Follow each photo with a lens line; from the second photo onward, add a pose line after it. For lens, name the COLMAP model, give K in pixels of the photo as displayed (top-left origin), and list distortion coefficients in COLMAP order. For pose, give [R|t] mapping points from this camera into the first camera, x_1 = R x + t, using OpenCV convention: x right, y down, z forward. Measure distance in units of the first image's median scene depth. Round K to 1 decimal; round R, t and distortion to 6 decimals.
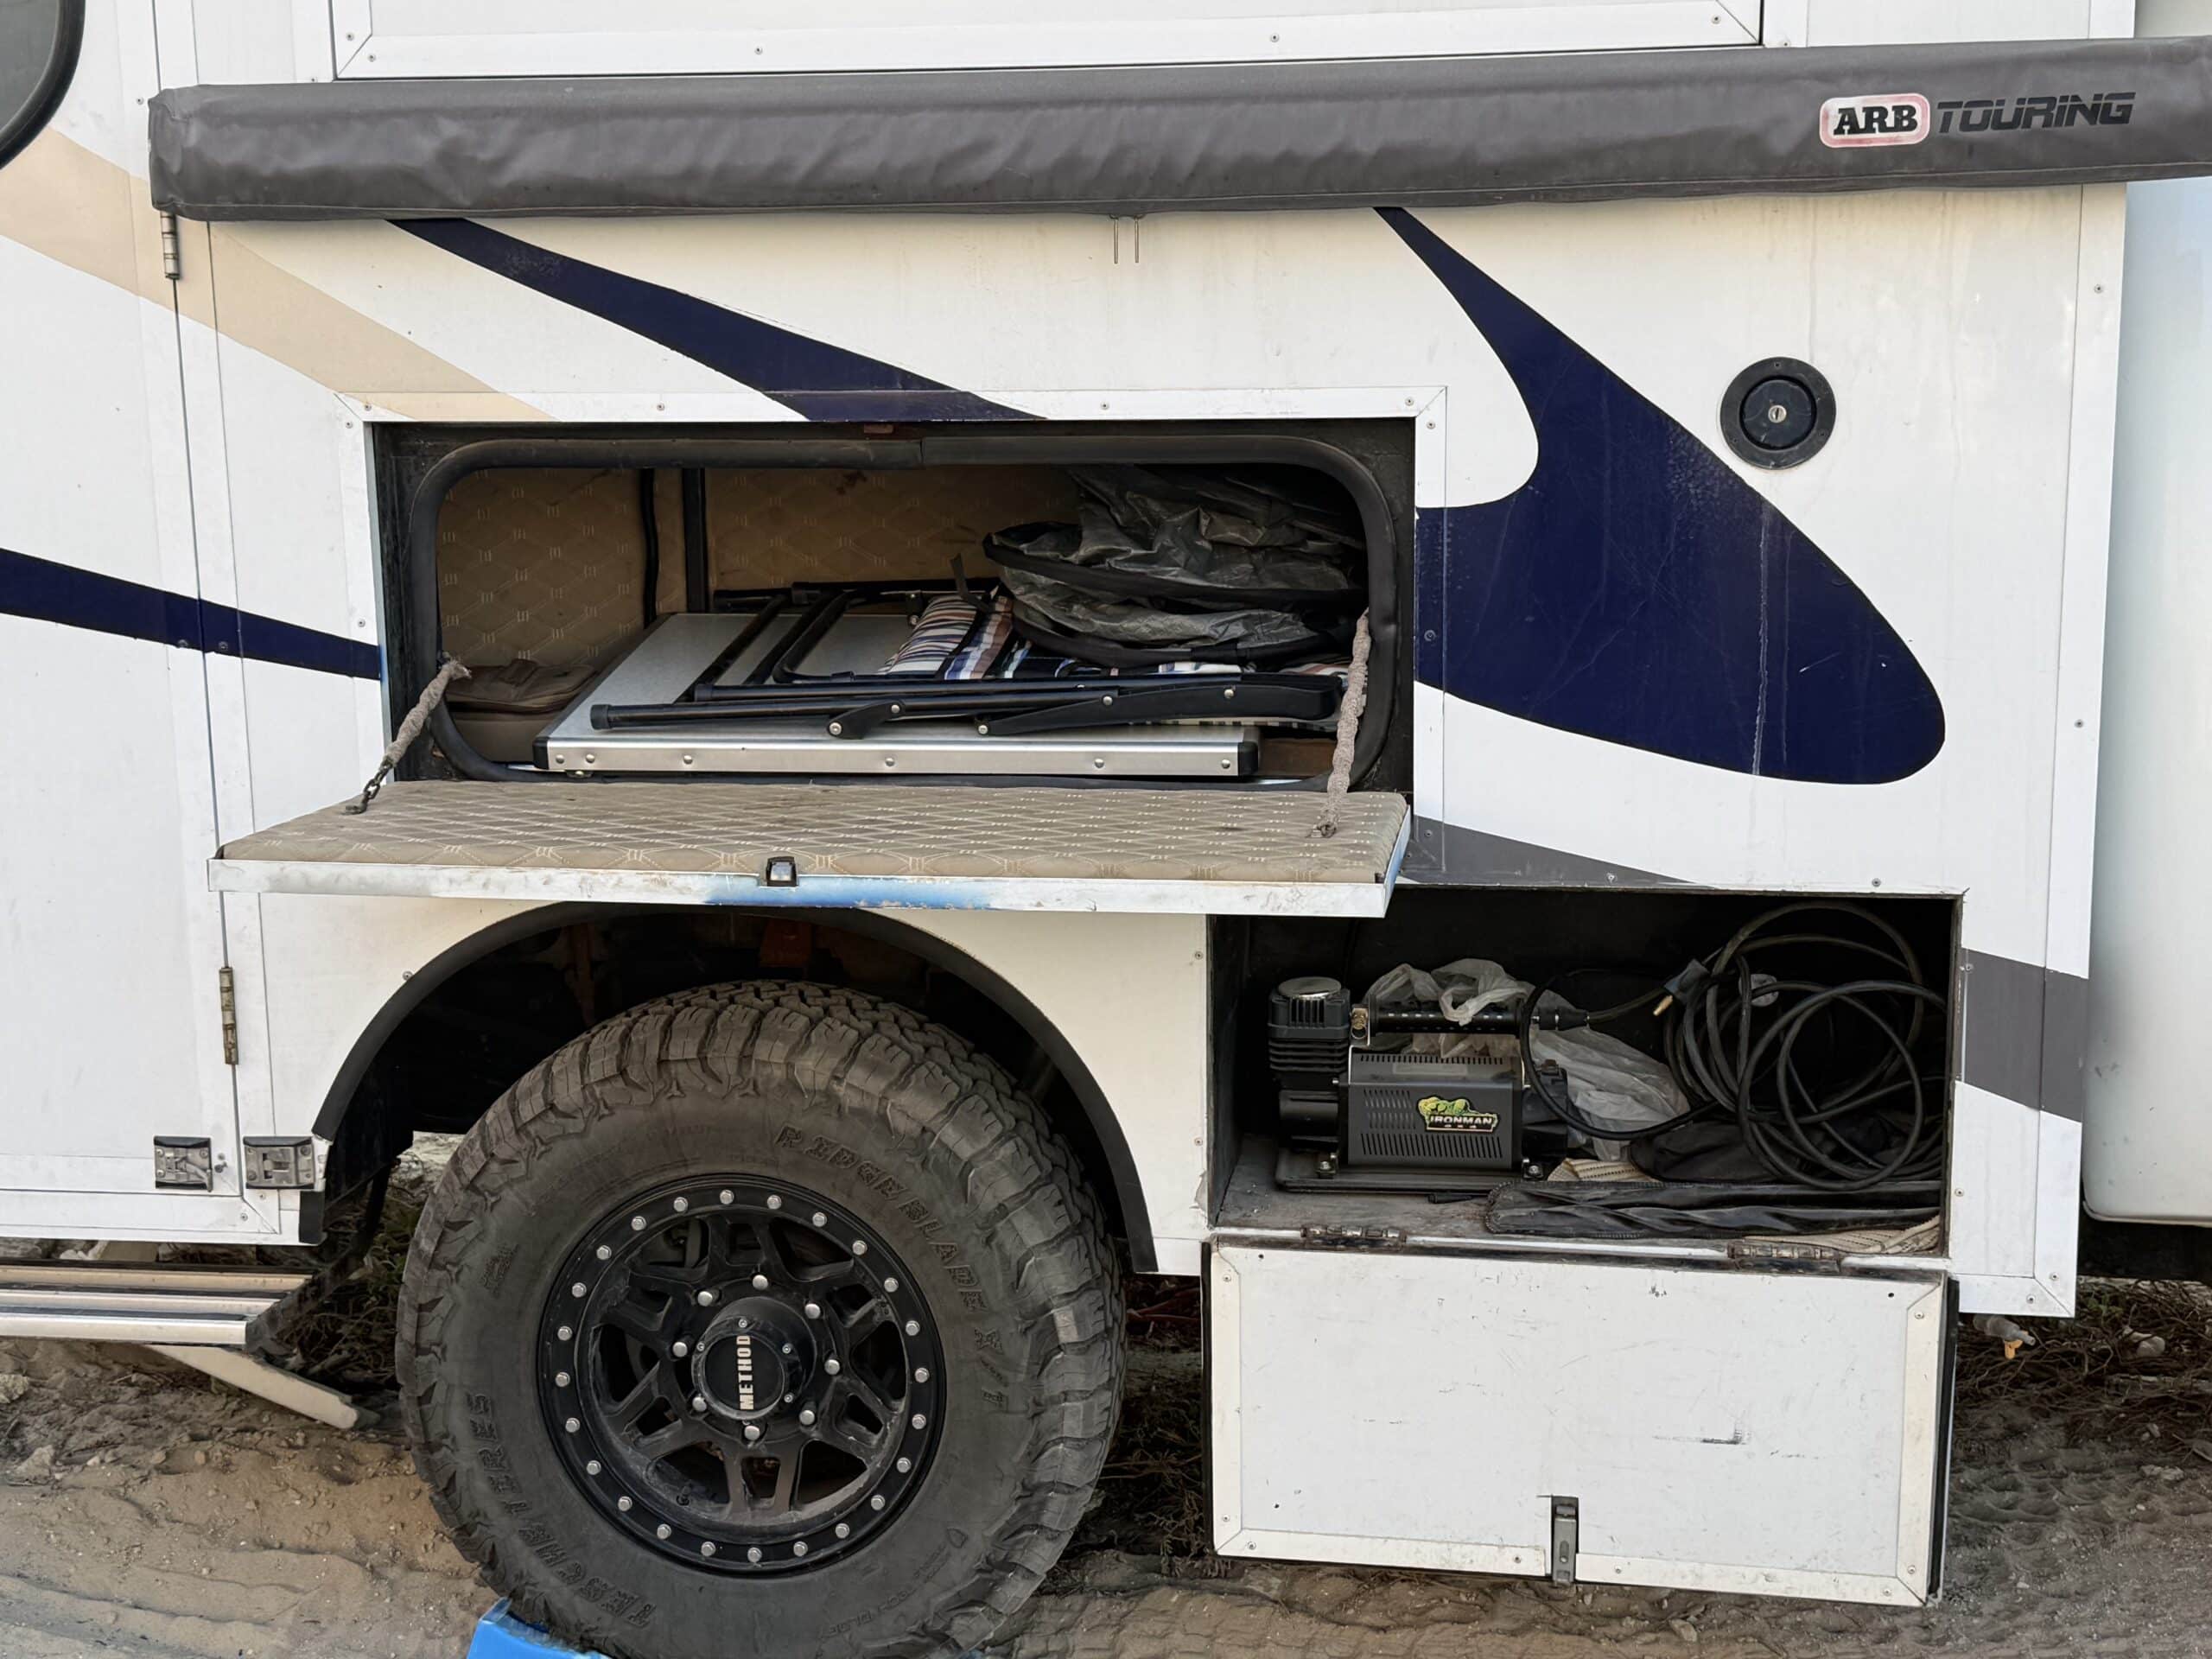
lens RADIAL K [[2951.6, 0, 1106.0], [0, 2951.6, 829.5], [0, 0, 1]] dist [0.192478, -0.390678]
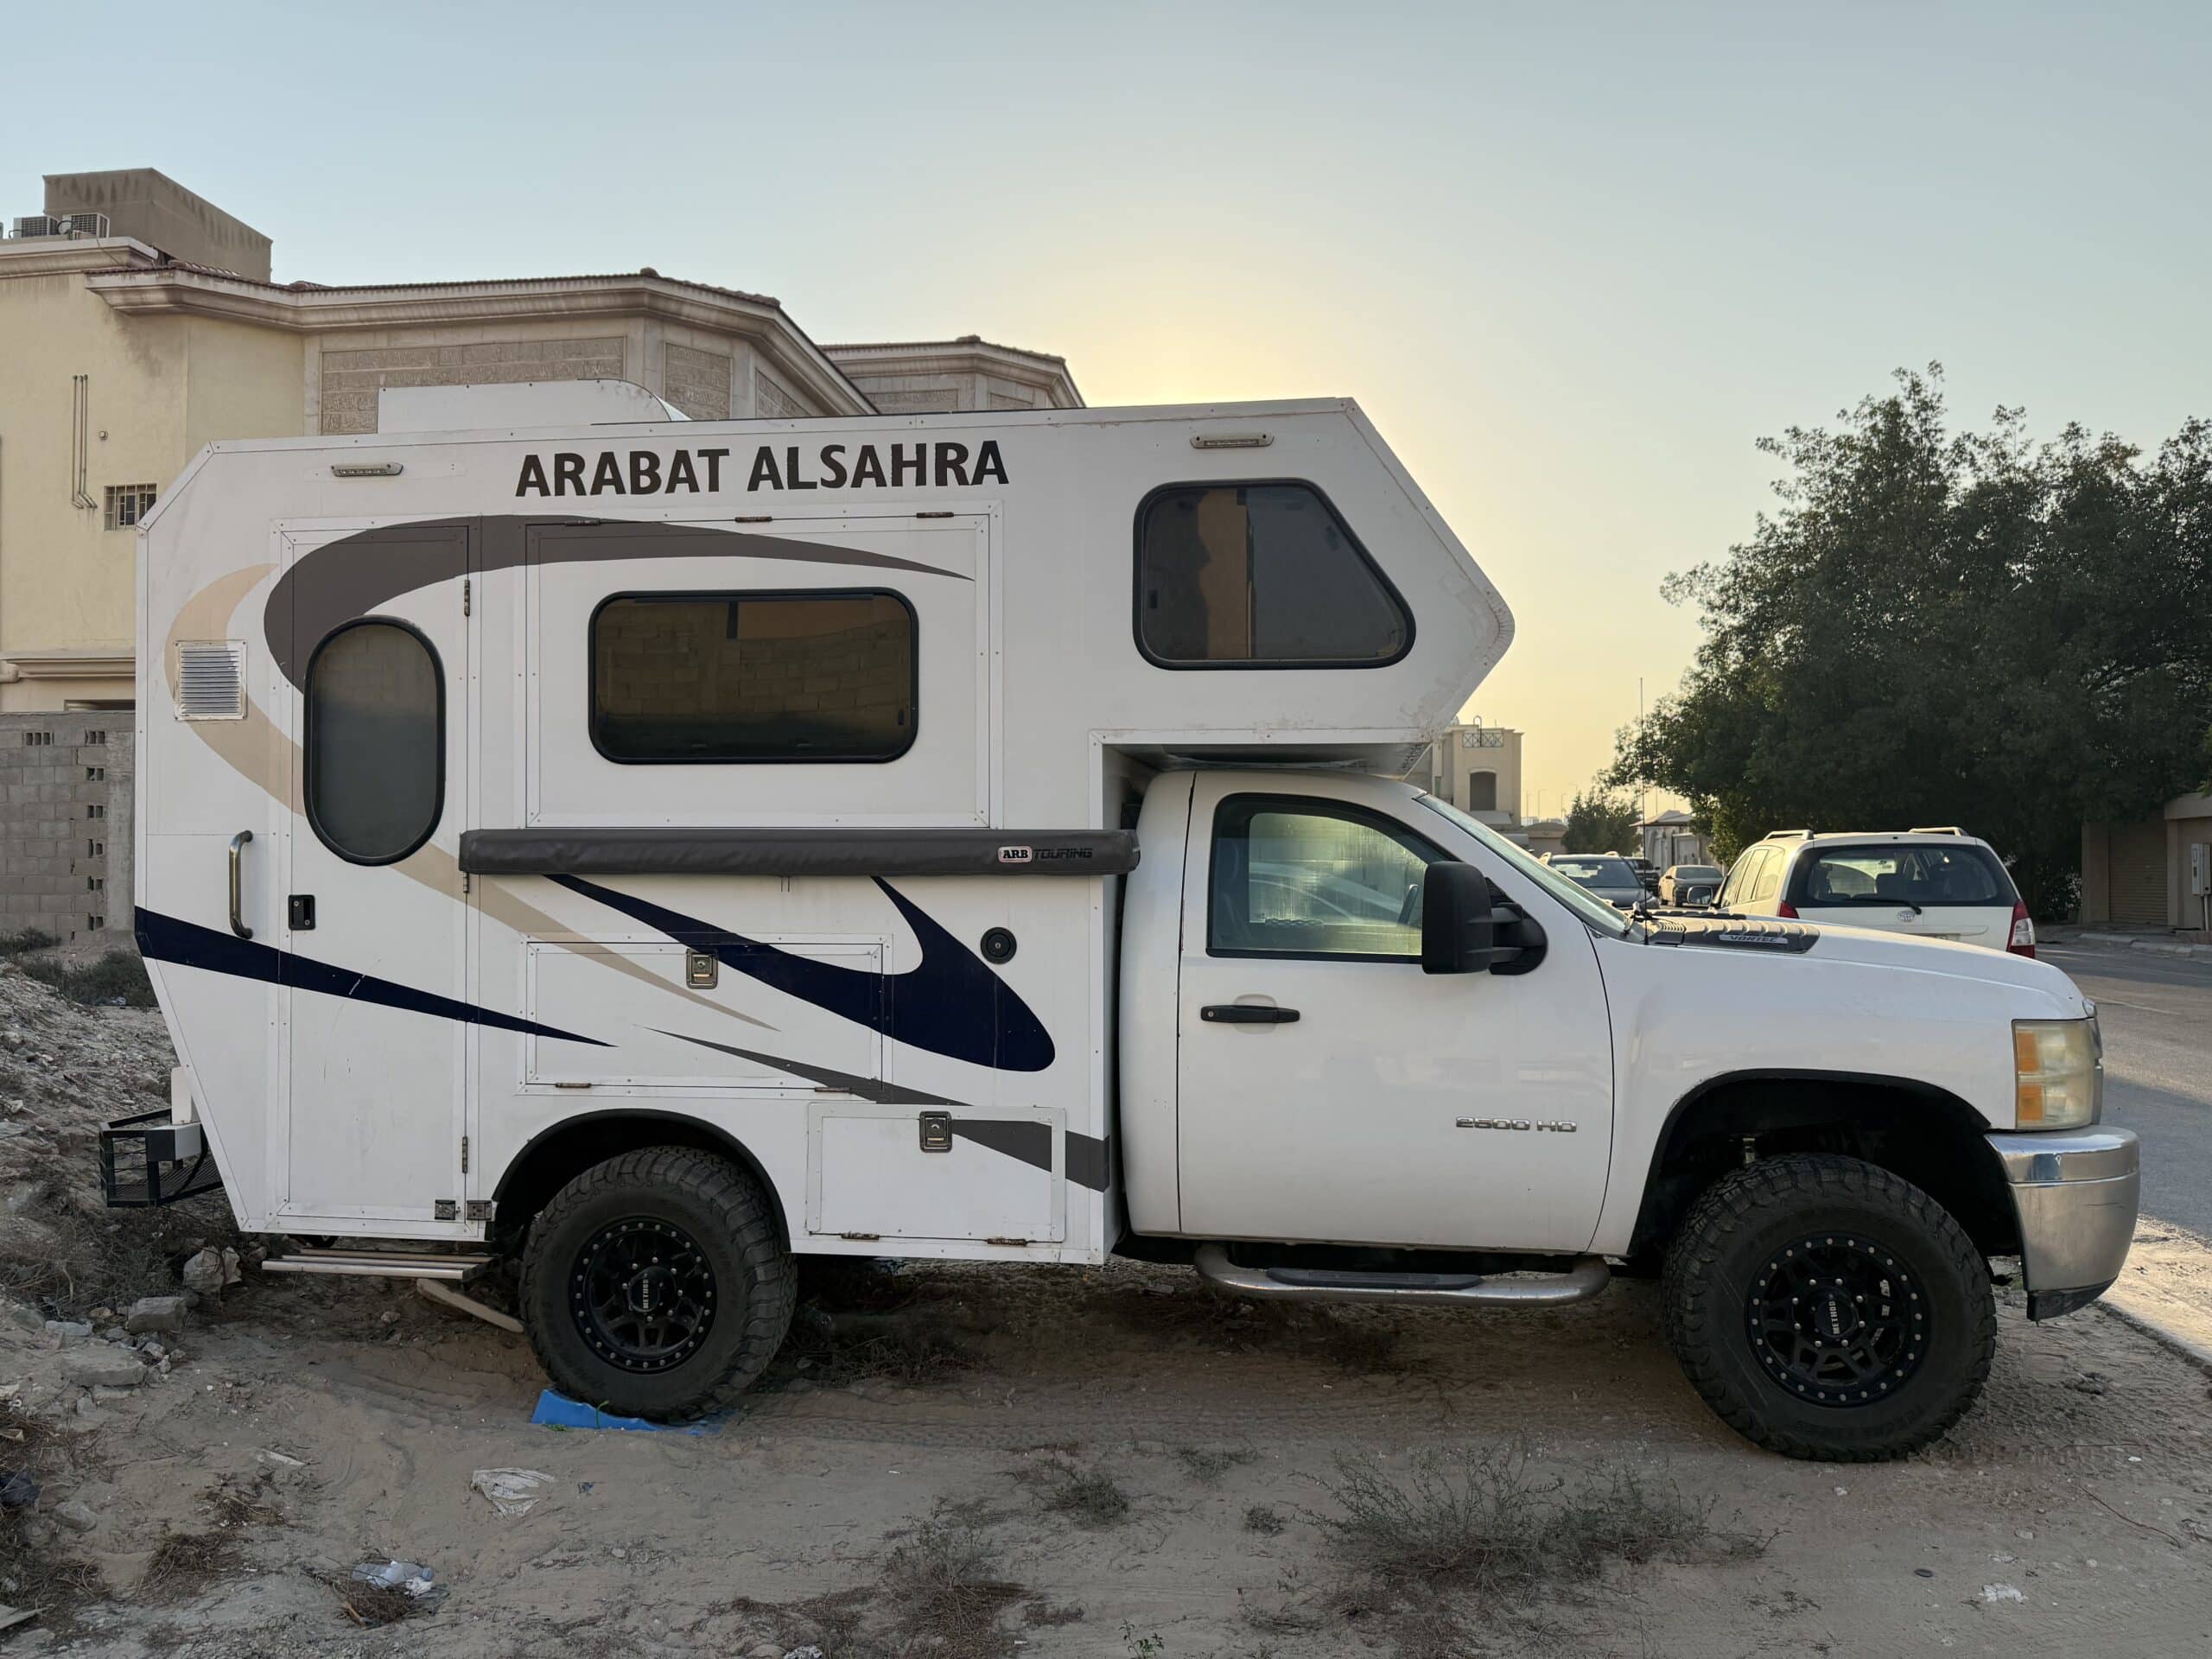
lens RADIAL K [[1559.0, 0, 1106.0], [0, 1559.0, 829.5], [0, 0, 1]] dist [0.059654, -0.069225]
pose [[0.999888, 0.014922, 0.000924, 0.290860], [-0.014476, 0.981769, -0.189525, 0.034120], [-0.003735, 0.189491, 0.981875, -0.482064]]
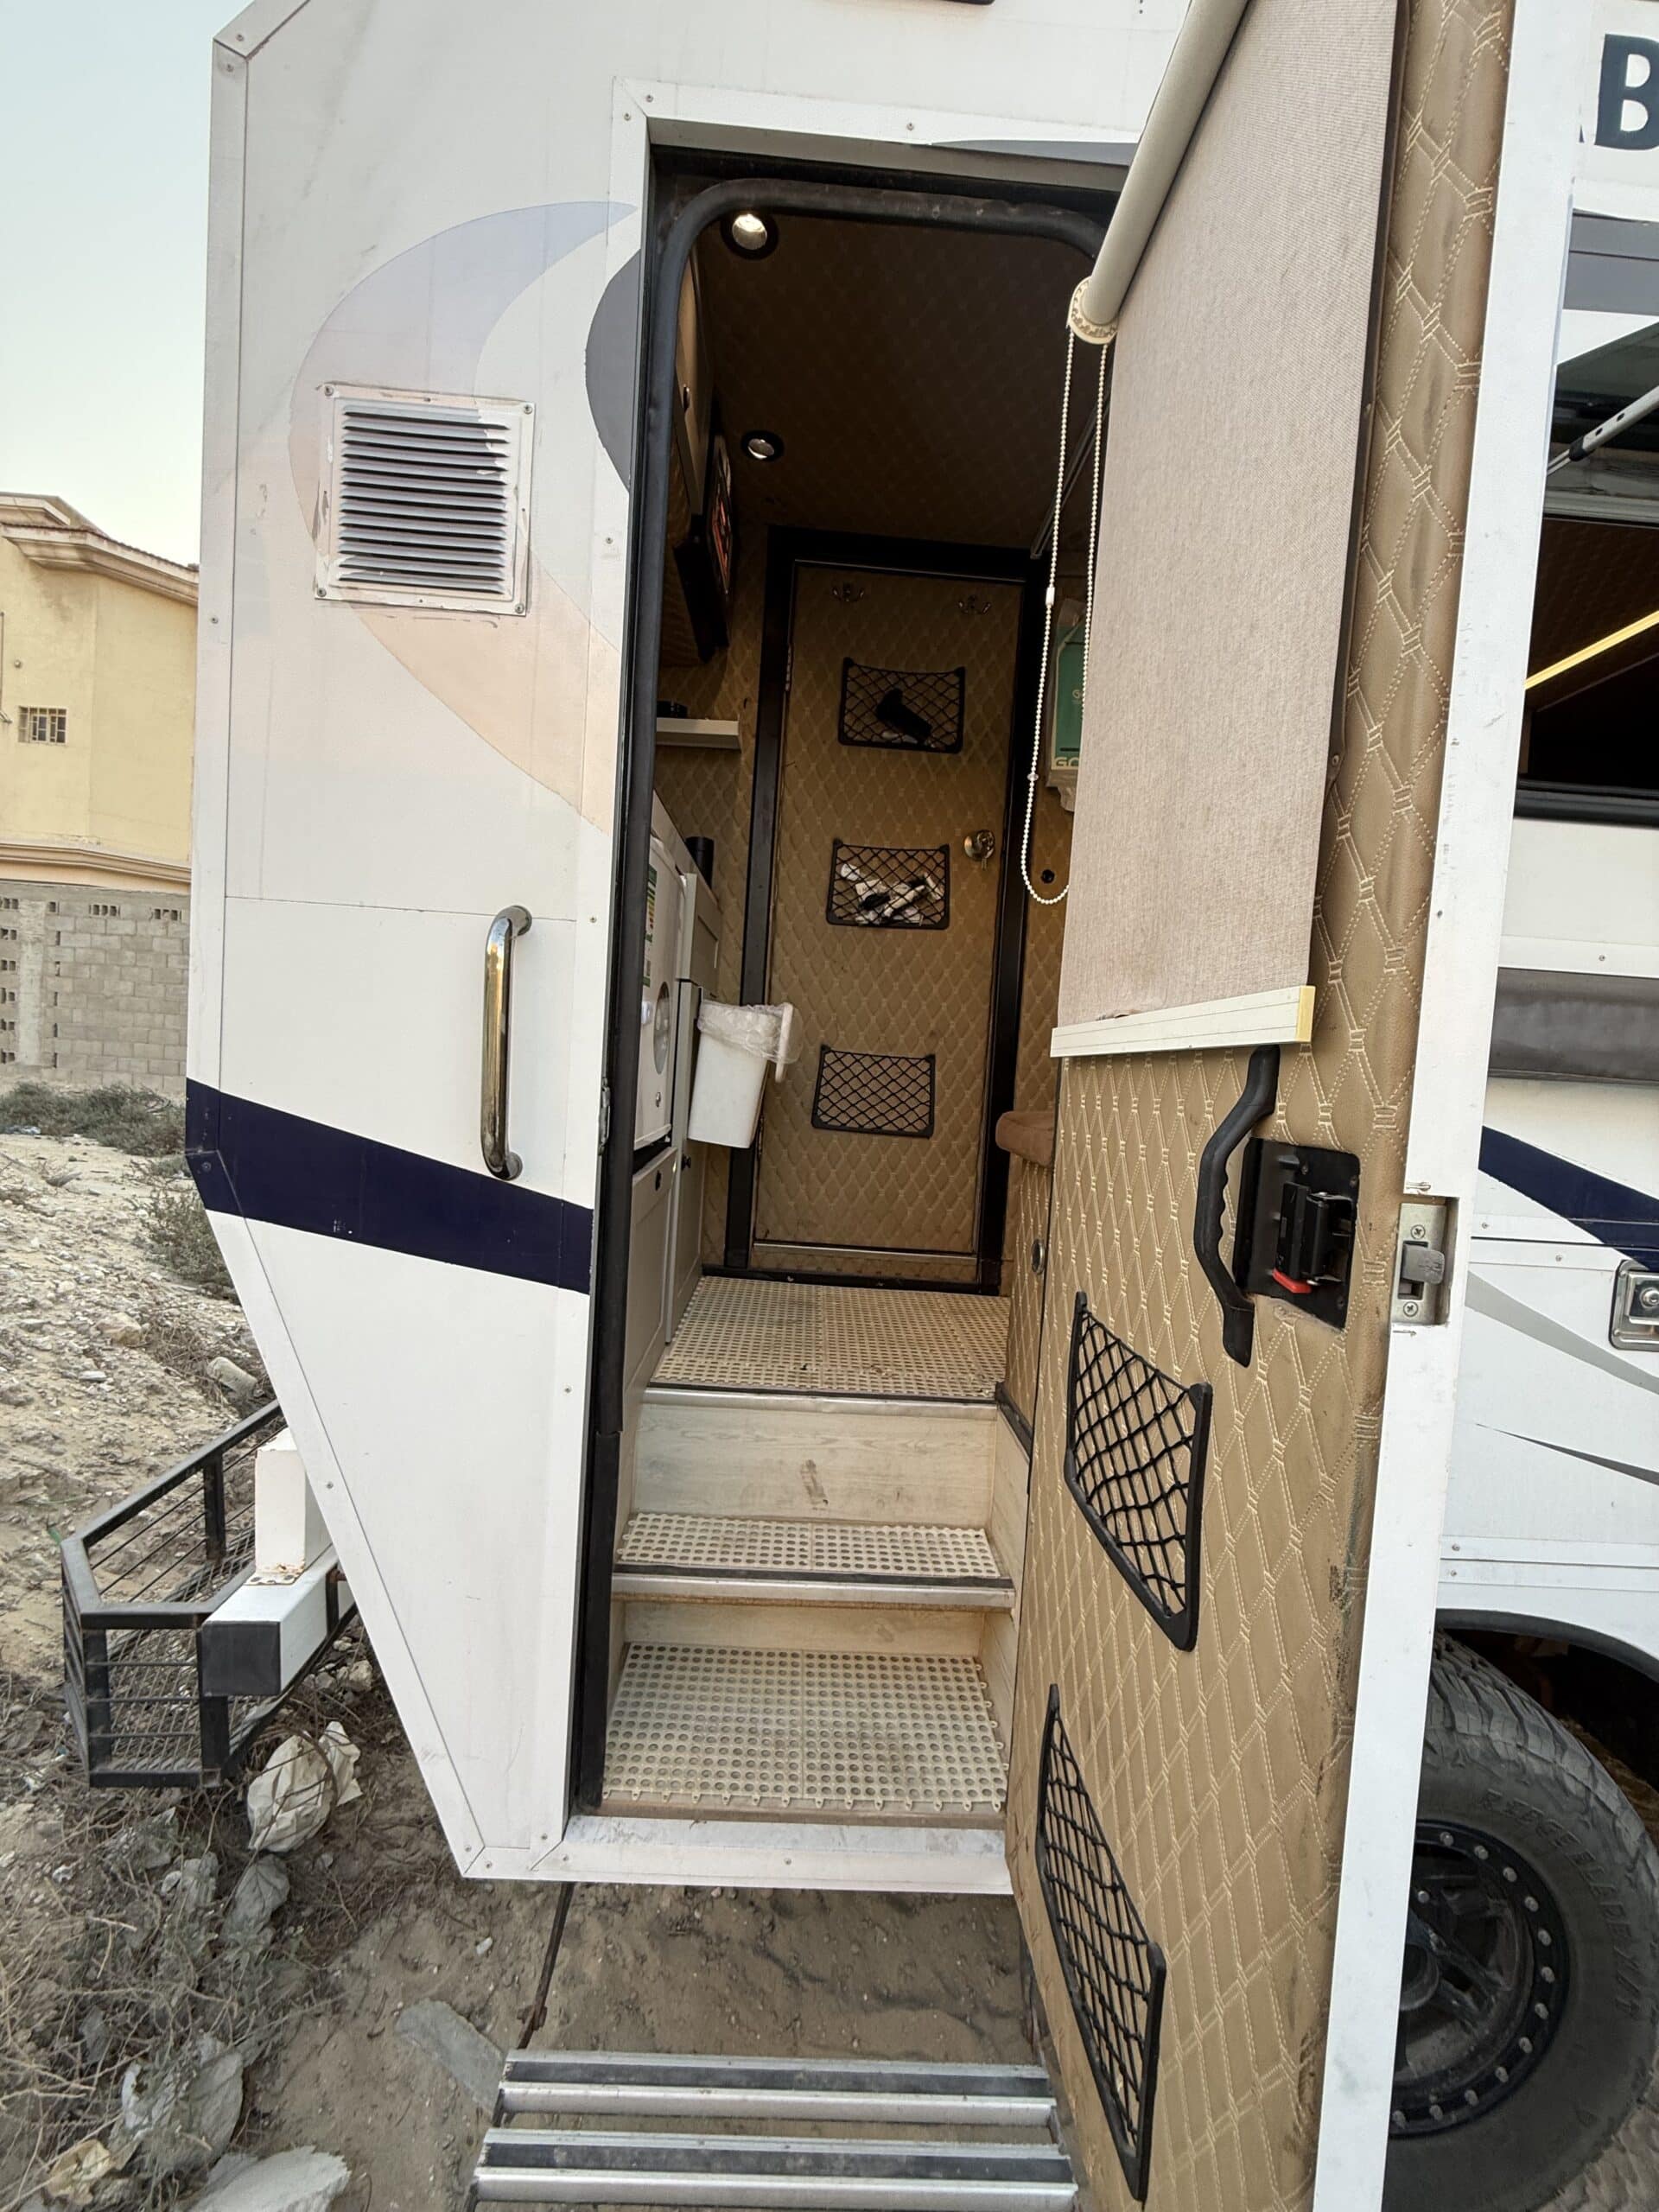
lens RADIAL K [[874.7, 0, 830.9], [0, 874.7, 1098.9], [0, 0, 1]] dist [-0.002458, -0.000066]
pose [[0.978870, 0.067745, 0.192938, -0.460835], [-0.043092, 0.990678, -0.129228, -0.127542], [-0.199894, 0.118183, 0.972664, 0.651985]]
